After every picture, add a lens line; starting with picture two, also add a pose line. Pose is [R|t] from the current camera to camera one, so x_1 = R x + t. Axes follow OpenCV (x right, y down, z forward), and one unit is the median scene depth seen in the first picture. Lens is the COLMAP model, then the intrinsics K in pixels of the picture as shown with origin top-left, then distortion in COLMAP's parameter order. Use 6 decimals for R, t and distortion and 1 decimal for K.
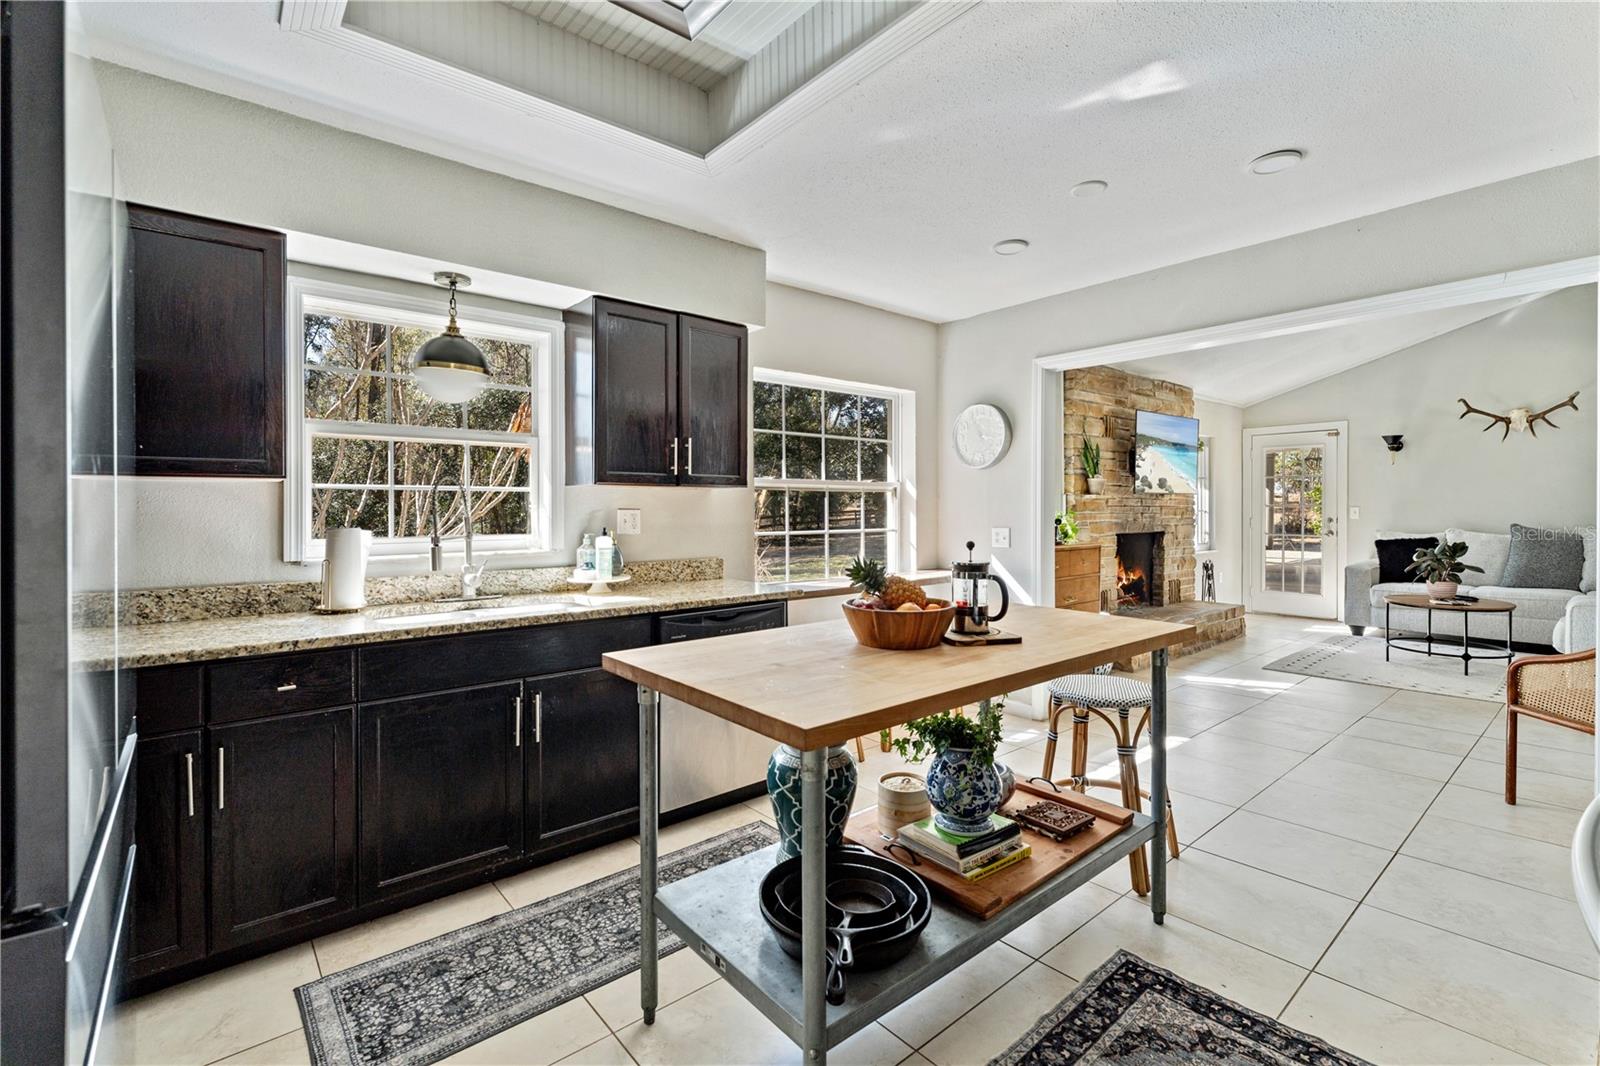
lens RADIAL K [[711.7, 0, 799.0], [0, 711.7, 518.9], [0, 0, 1]] dist [0.002499, -0.000432]
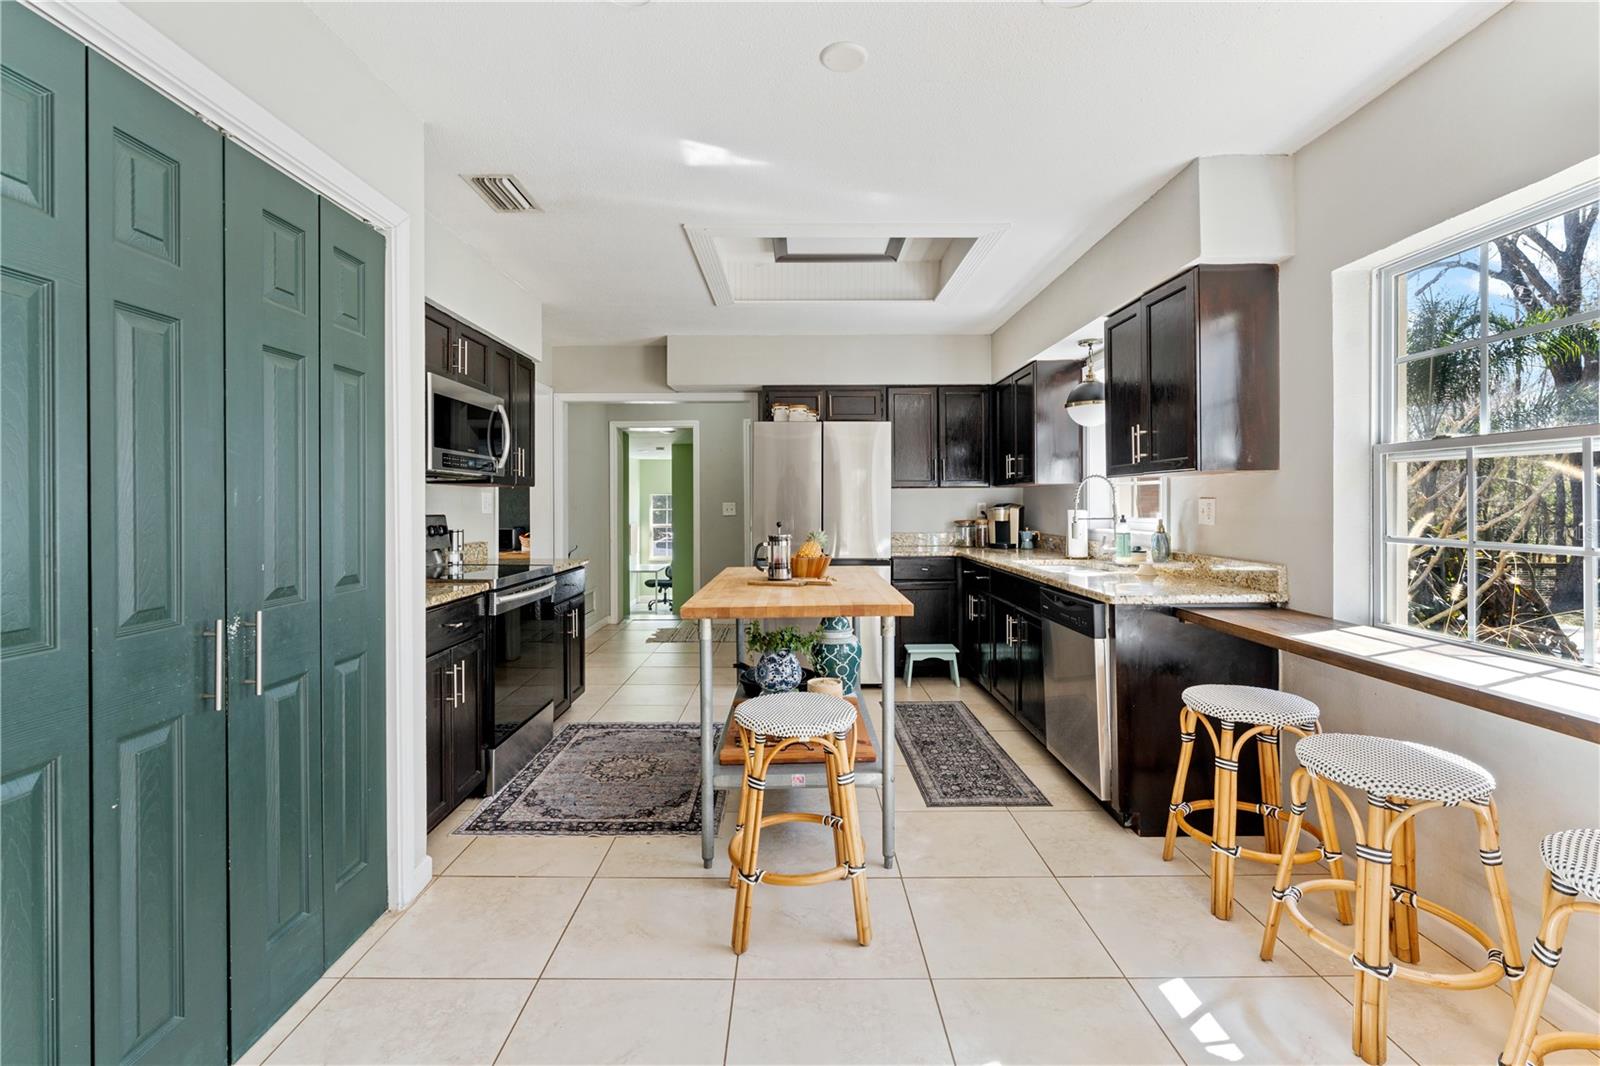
lens RADIAL K [[711.7, 0, 802.0], [0, 711.7, 510.3], [0, 0, 1]] dist [0.002499, -0.000432]
pose [[-0.636319, 0.015554, -0.771269, 1.174467], [-0.002304, 0.999754, 0.022063, -0.024158], [0.771422, 0.015816, -0.636127, 1.684965]]
